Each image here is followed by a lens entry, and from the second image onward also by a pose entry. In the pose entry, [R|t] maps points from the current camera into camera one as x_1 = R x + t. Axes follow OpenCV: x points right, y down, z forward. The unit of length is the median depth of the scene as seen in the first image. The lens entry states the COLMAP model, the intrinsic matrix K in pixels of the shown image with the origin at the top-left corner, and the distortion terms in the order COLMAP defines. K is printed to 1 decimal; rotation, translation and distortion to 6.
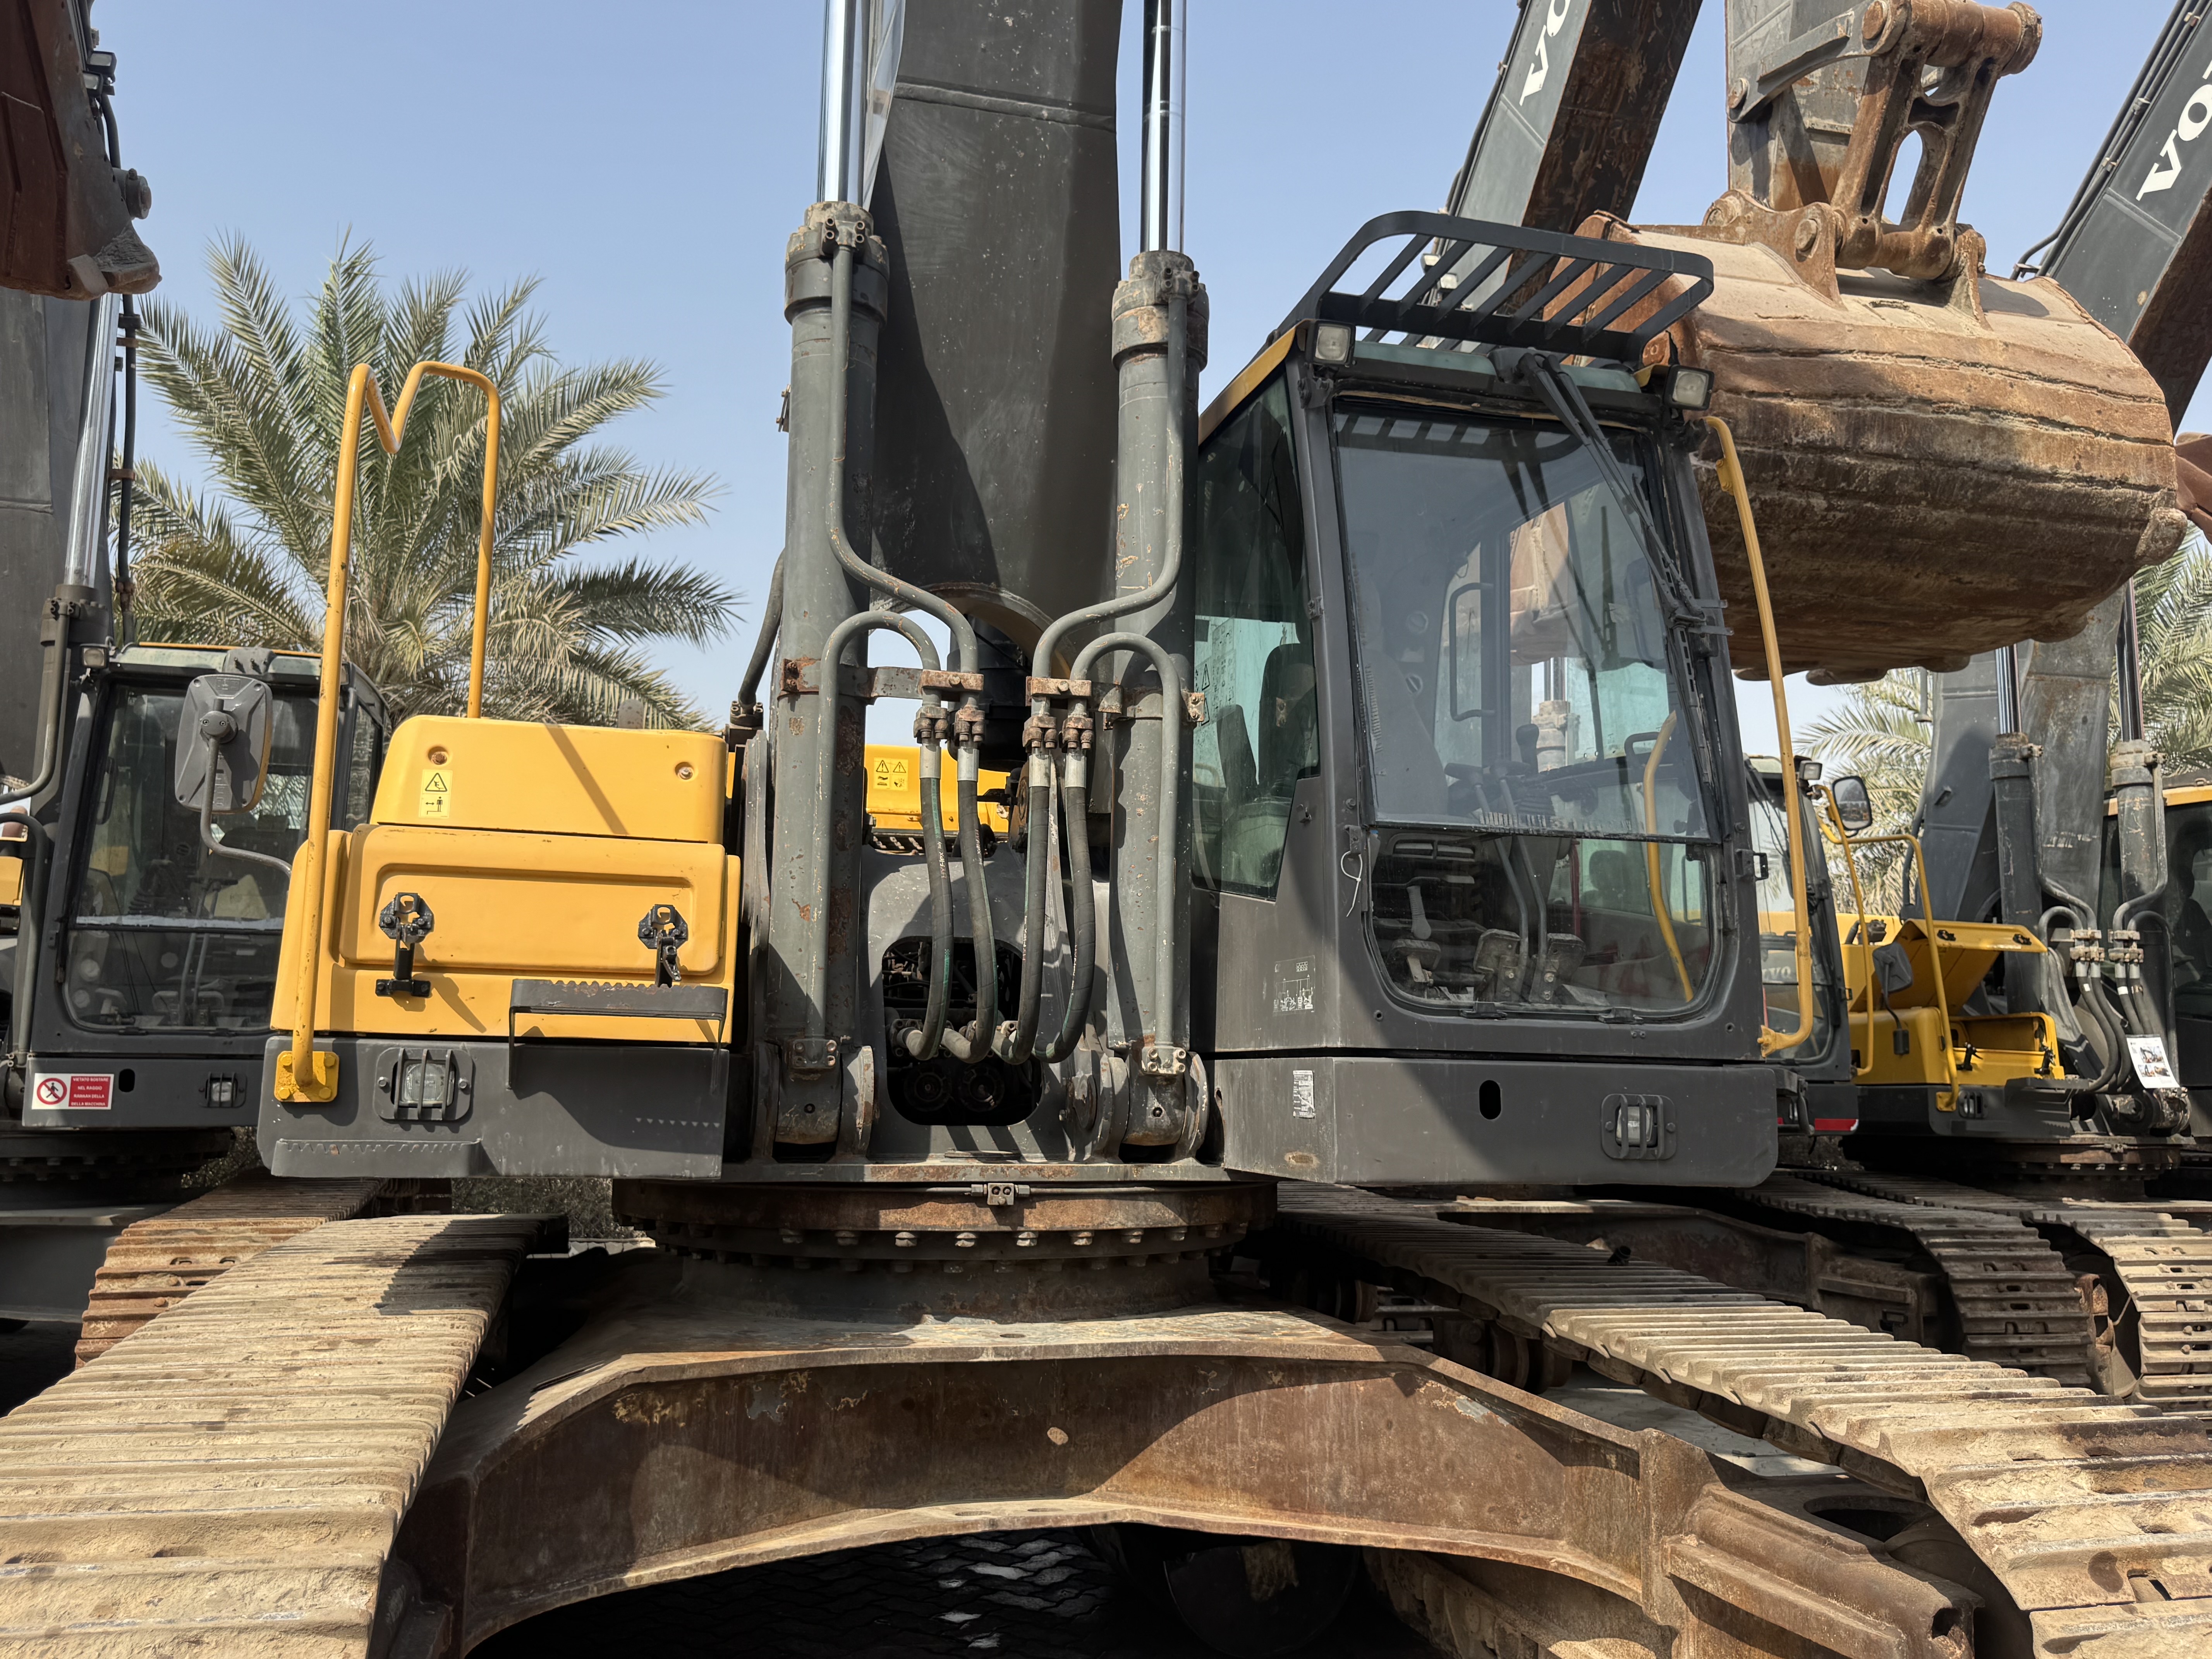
lens RADIAL K [[1727.1, 0, 1106.0], [0, 1727.1, 829.5], [0, 0, 1]] dist [0.151962, -0.000343]
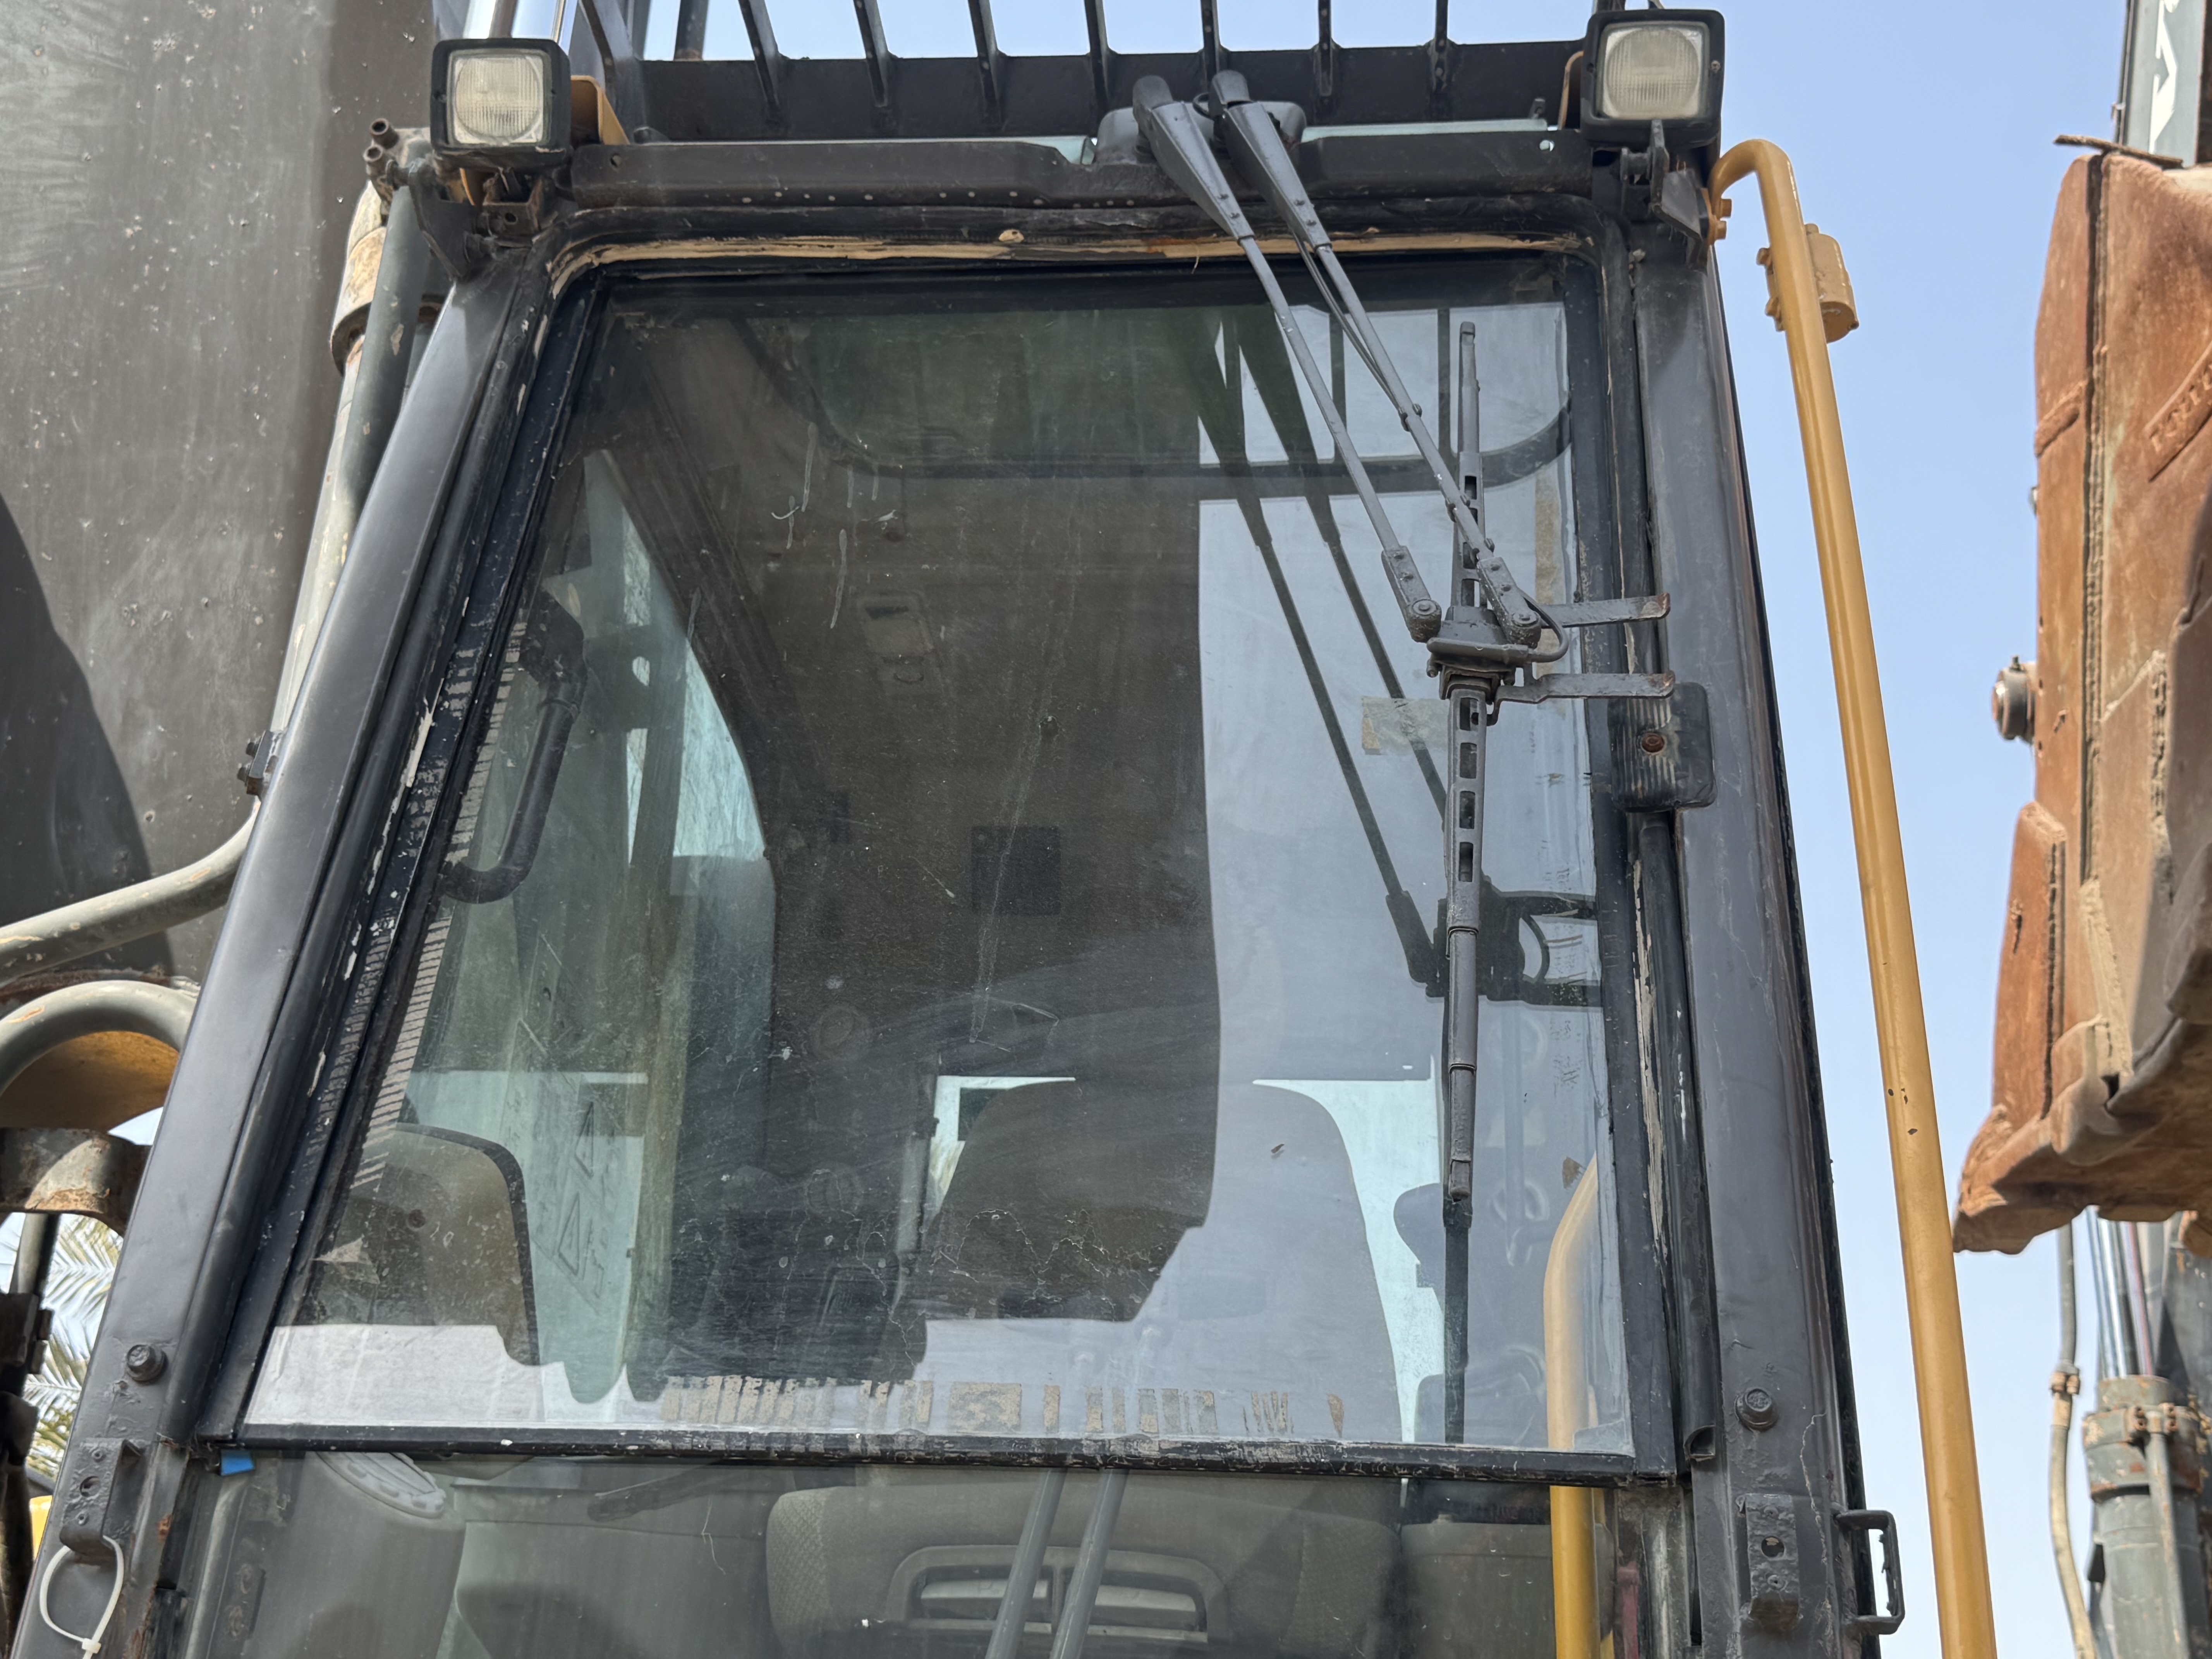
lens RADIAL K [[2722.1, 0, 1106.0], [0, 2722.1, 829.5], [0, 0, 1]] dist [0.155481, -0.016427]
pose [[0.934875, -0.128510, -0.330898, 0.365947], [0.008054, 0.939607, -0.342161, 0.048496], [0.354885, 0.317213, 0.879450, 0.532082]]
